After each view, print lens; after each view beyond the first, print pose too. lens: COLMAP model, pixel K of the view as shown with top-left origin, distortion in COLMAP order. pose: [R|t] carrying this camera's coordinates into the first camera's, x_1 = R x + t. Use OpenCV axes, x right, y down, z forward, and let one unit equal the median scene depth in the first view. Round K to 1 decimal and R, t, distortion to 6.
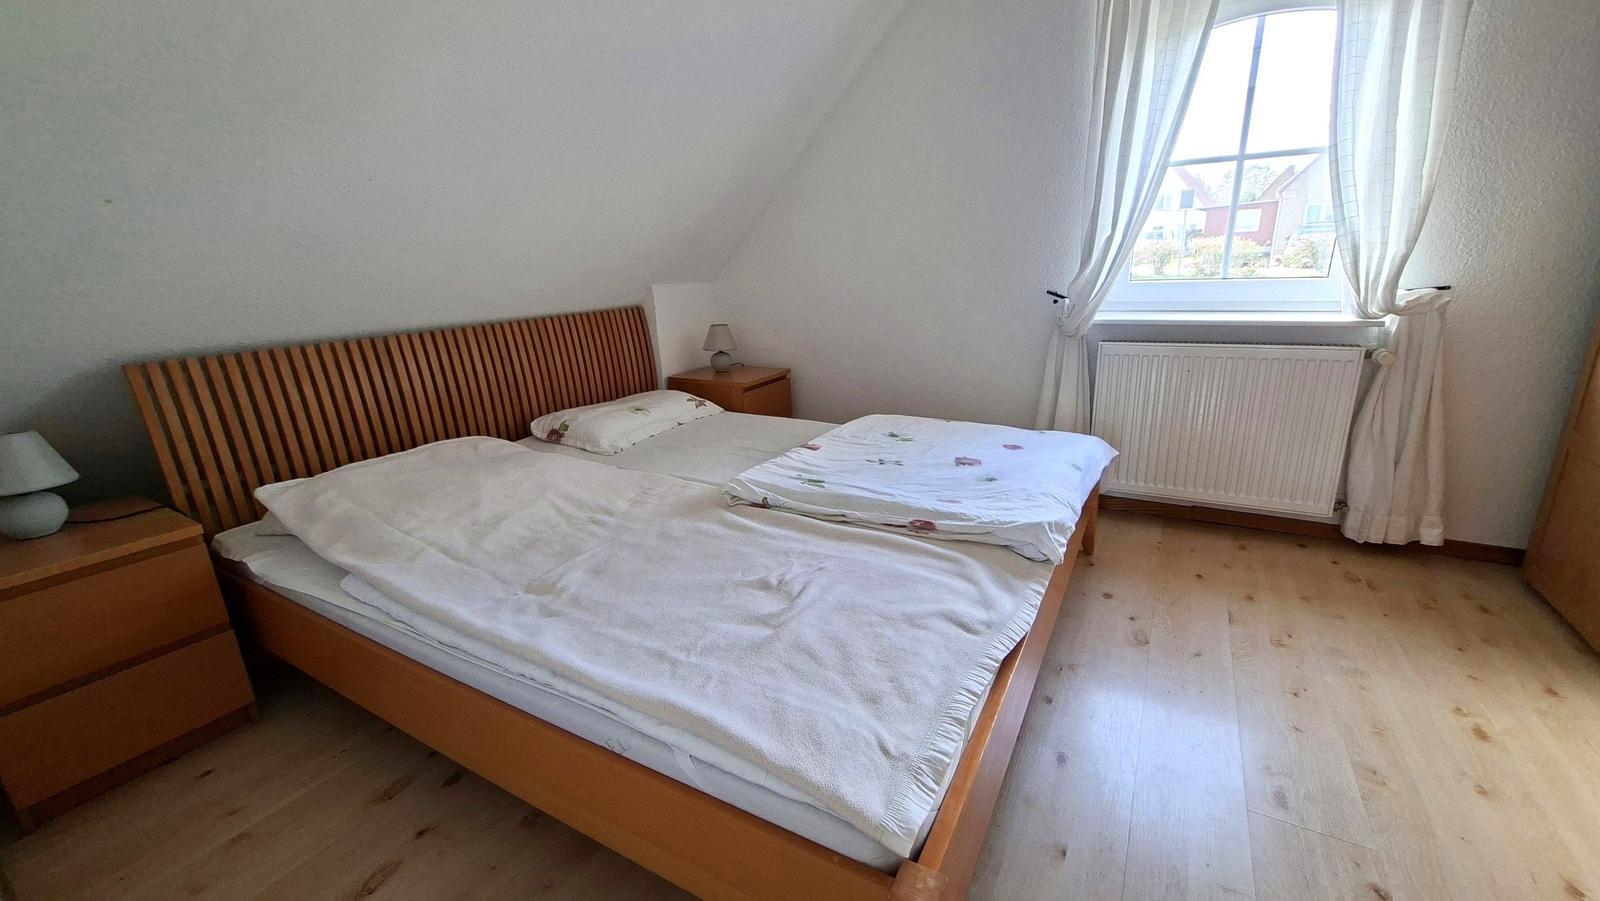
lens RADIAL K [[629.8, 0, 800.0], [0, 629.8, 450.5], [0, 0, 1]] dist [-0.001813, -0.000037]
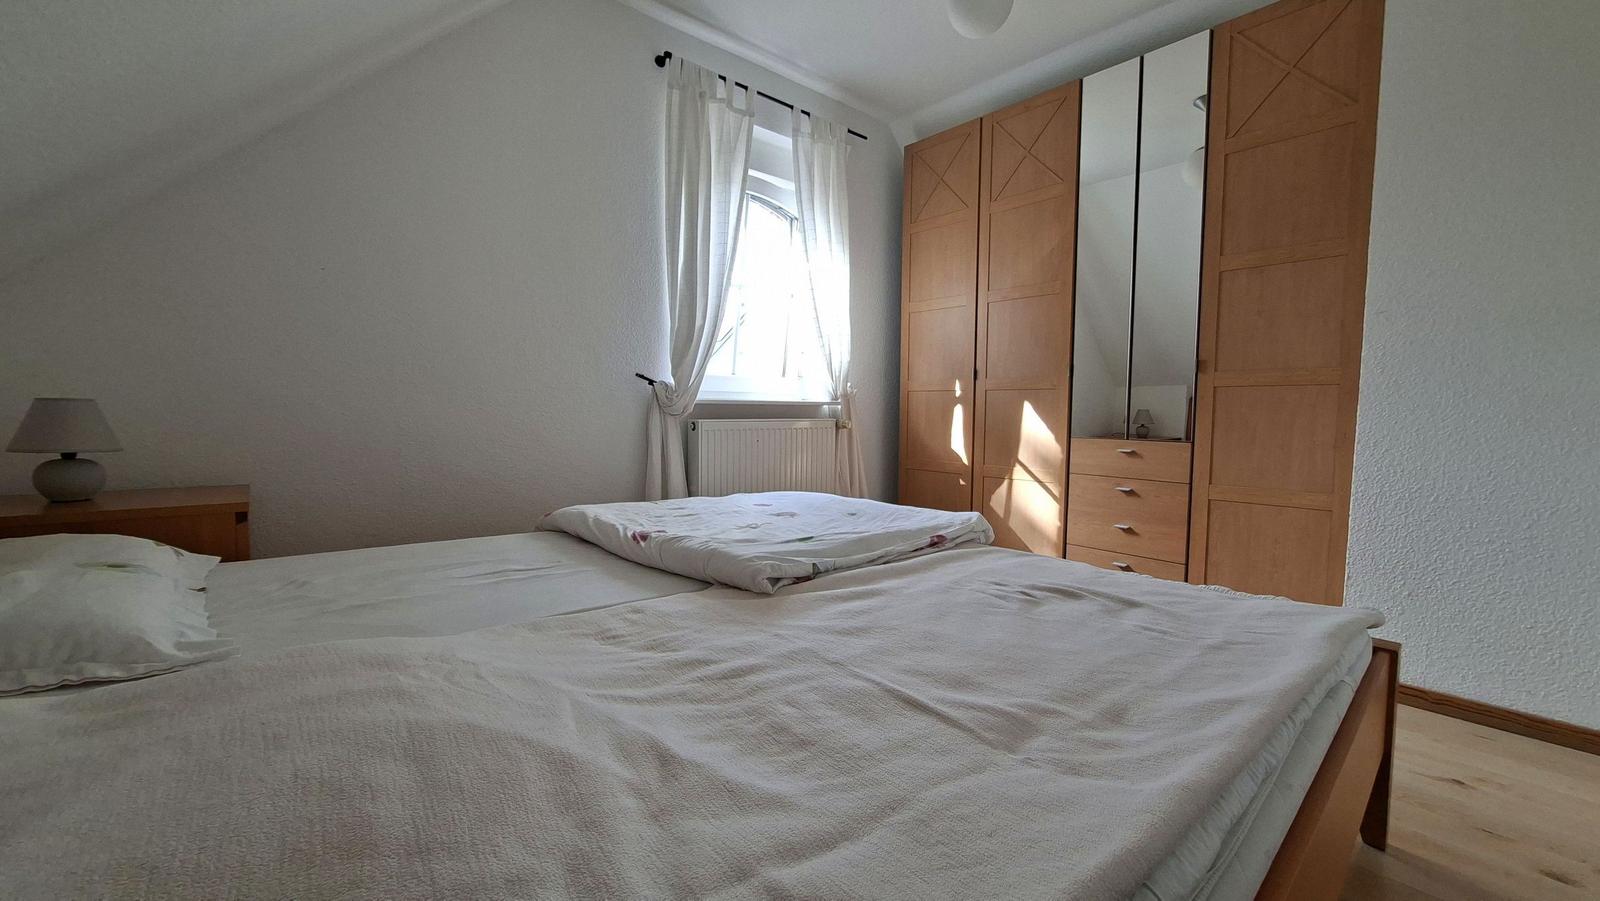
lens RADIAL K [[629.8, 0, 800.0], [0, 629.8, 450.5], [0, 0, 1]] dist [-0.001813, -0.000037]
pose [[0.316973, -0.021982, 0.948180, -0.786861], [0.240337, 0.968962, -0.057880, -0.016417], [-0.917478, 0.246229, 0.312418, 0.768503]]
